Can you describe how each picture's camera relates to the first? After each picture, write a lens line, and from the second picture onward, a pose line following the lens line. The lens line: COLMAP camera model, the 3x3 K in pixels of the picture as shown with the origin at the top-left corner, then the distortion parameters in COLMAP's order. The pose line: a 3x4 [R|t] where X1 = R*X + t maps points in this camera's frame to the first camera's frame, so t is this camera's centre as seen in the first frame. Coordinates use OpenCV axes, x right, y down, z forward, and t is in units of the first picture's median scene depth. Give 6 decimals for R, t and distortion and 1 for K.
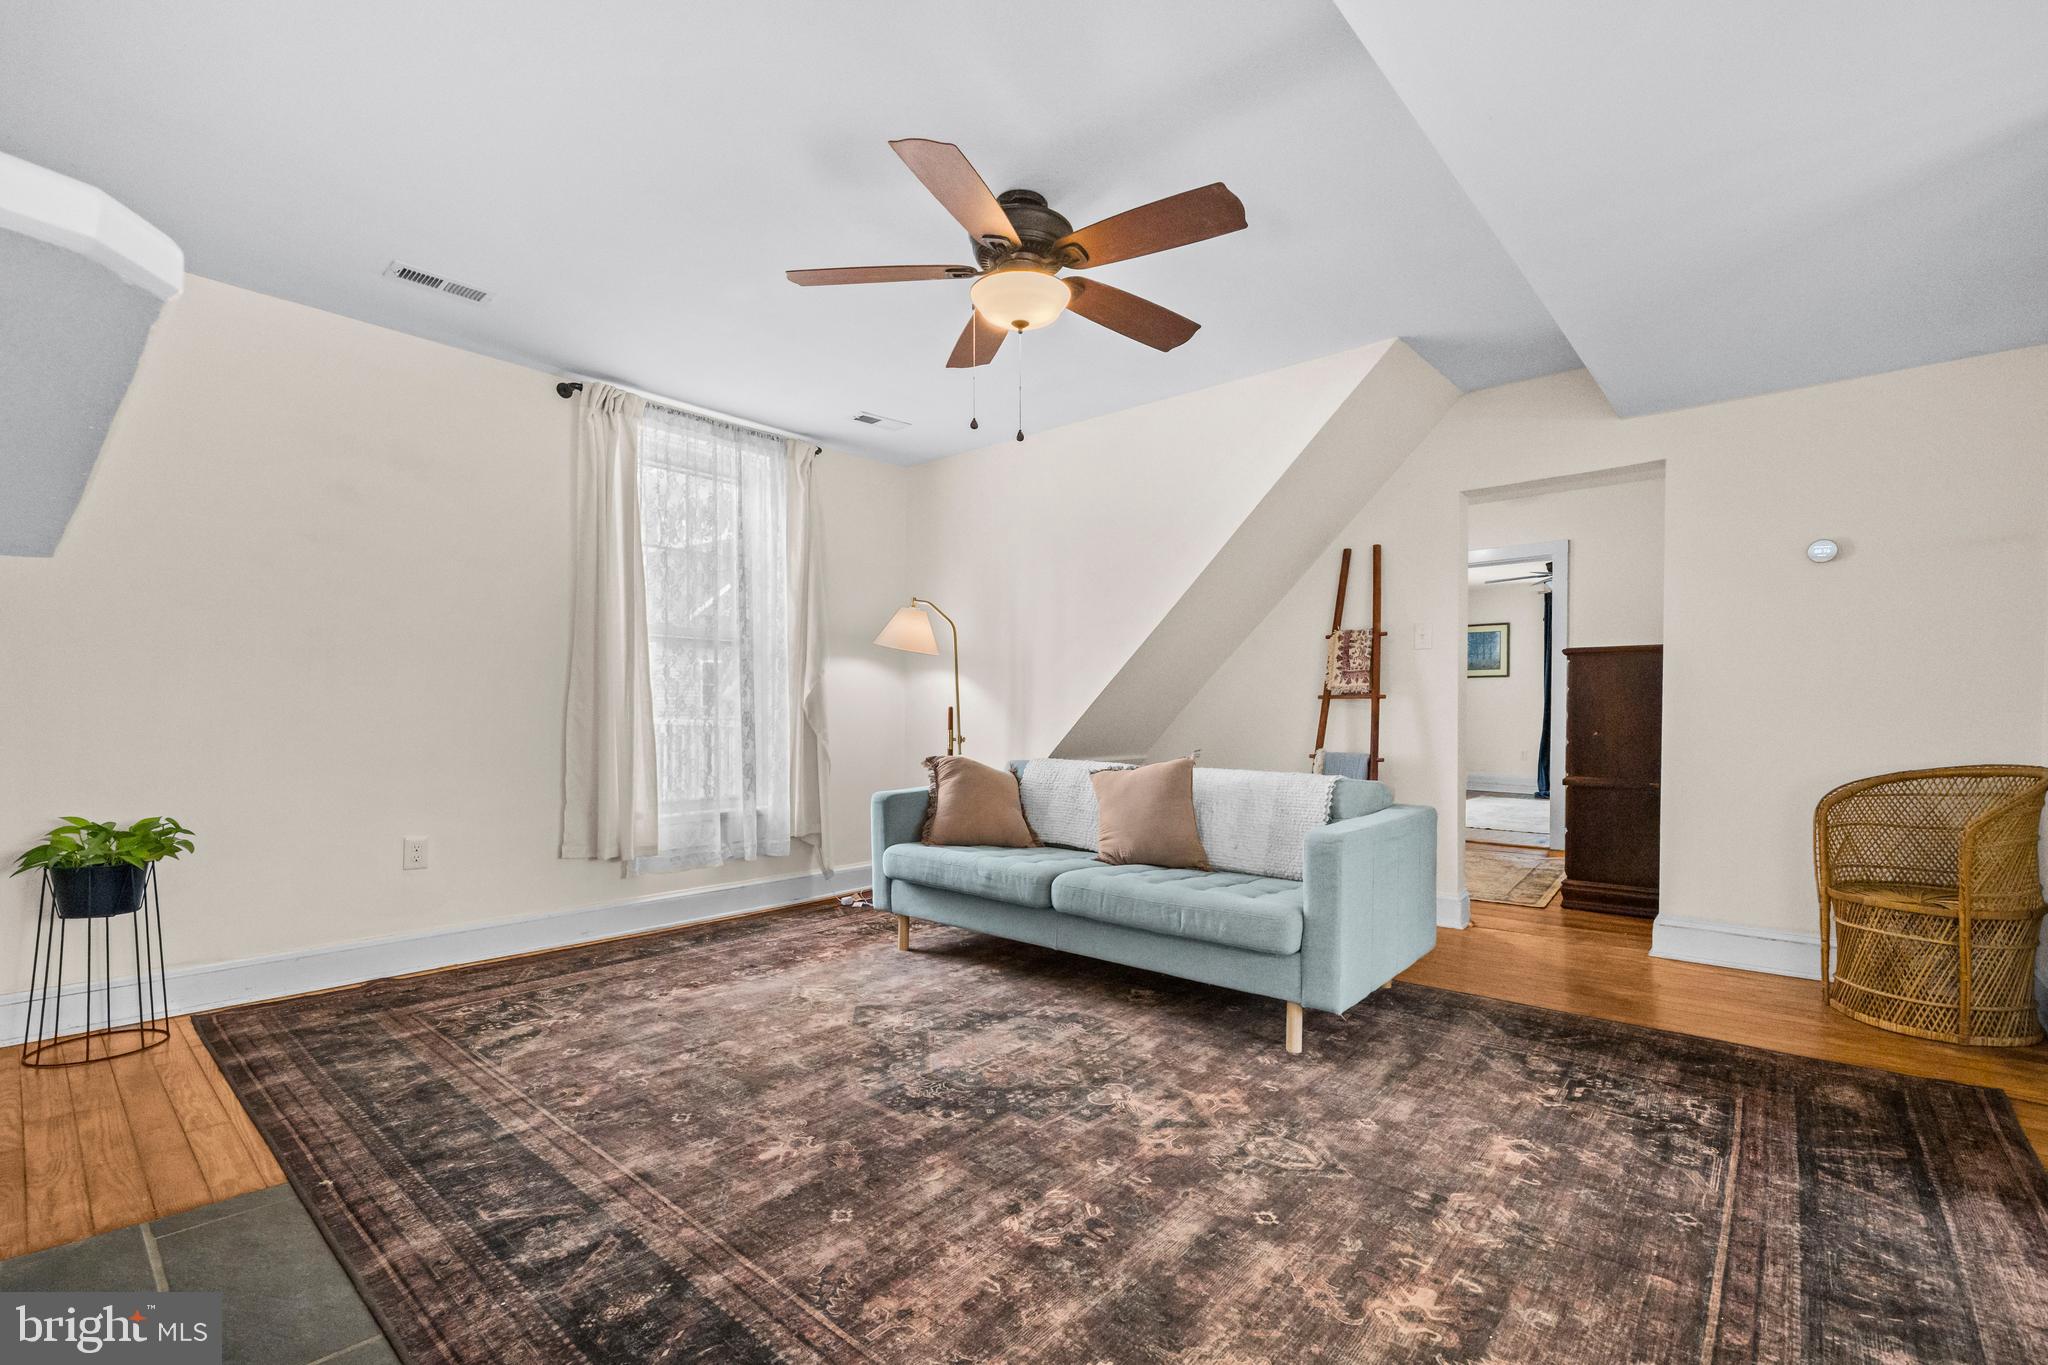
lens RADIAL K [[892.5, 0, 1014.3], [0, 892.5, 747.8], [0, 0, 1]] dist [-0.000268, 0.000211]
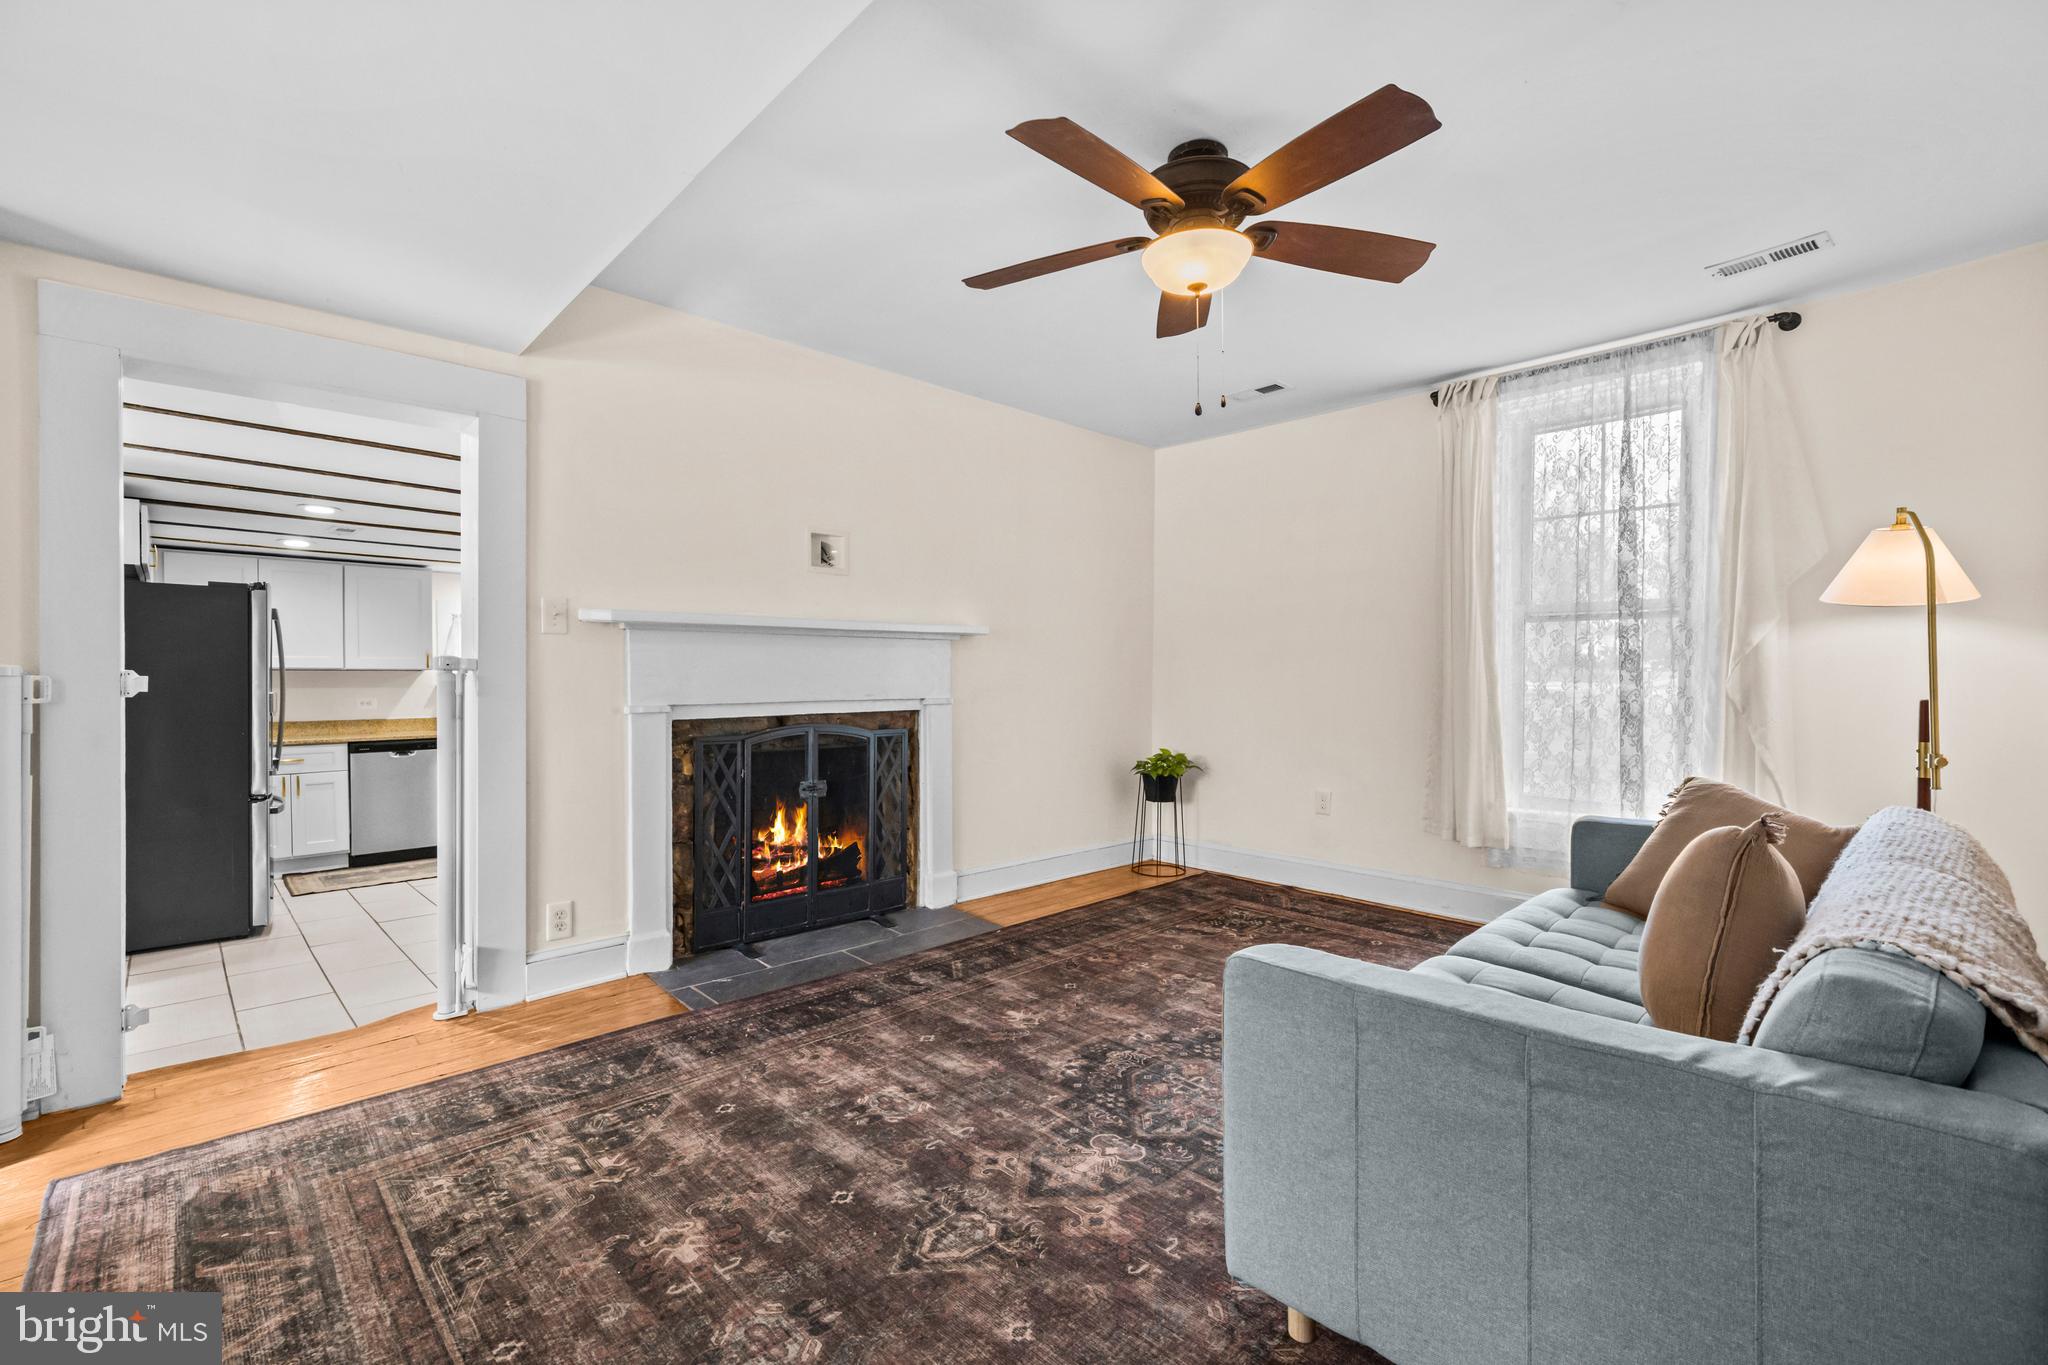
lens RADIAL K [[885.9, 0, 1028.6], [0, 885.9, 691.3], [0, 0, 1]] dist [-0.000580, -0.000120]
pose [[-0.074419, 0.013488, -0.997136, 1.118281], [-0.037701, 0.999156, 0.016329, -0.085460], [0.996514, 0.038809, -0.073848, 1.090604]]
